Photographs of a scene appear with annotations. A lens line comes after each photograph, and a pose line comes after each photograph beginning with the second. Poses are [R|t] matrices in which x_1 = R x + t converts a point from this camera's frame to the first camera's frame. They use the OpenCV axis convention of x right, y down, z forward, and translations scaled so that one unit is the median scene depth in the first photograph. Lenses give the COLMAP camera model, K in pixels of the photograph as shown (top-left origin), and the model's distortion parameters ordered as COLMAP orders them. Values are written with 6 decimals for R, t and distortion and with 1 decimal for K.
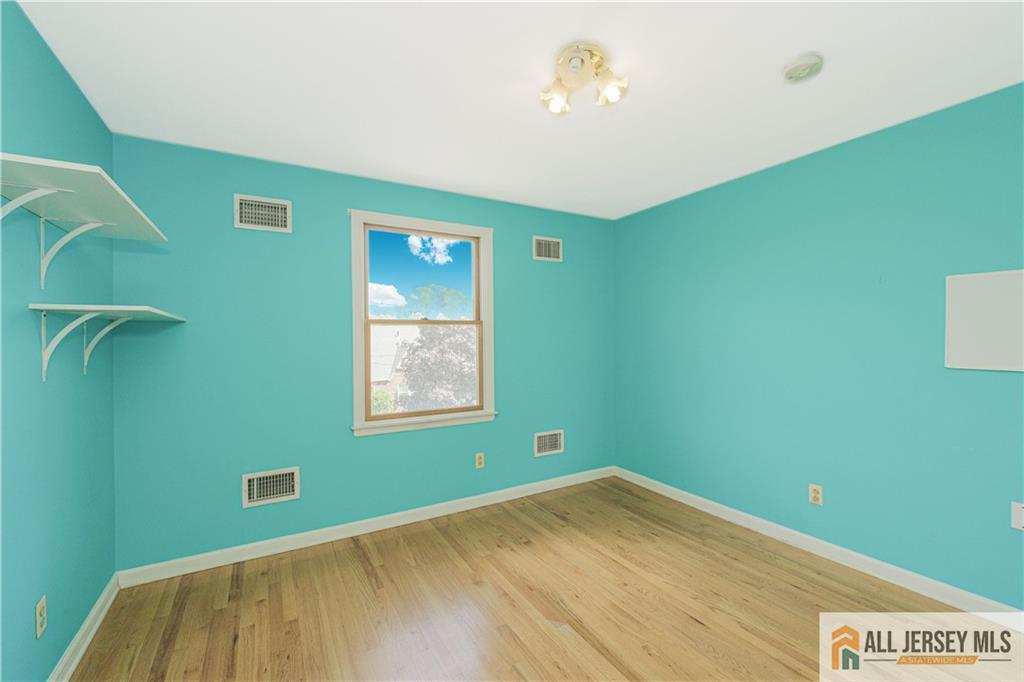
lens RADIAL K [[429.8, 0, 512.1], [0, 429.8, 348.6], [0, 0, 1]] dist [0.002311, 0.000177]
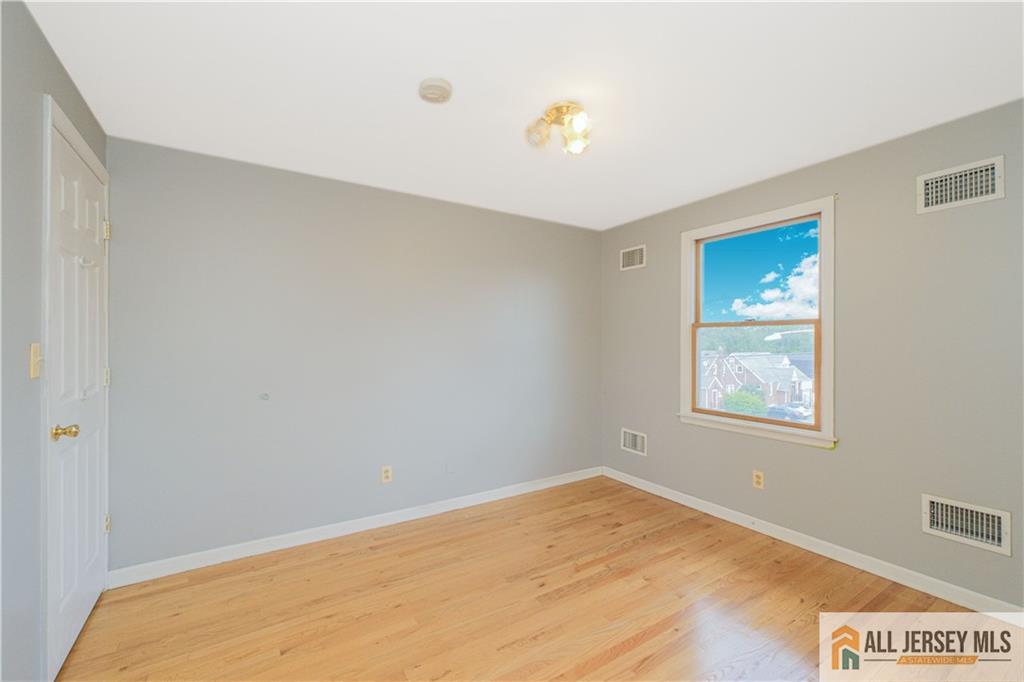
lens RADIAL K [[429.8, 0, 514.7], [0, 429.8, 344.4], [0, 0, 1]] dist [0.002311, 0.000177]
pose [[0.034822, 0.015171, -0.999278, 0.695715], [-0.011689, 0.999823, 0.014772, -0.021634], [0.999325, 0.011166, 0.034993, 0.415867]]
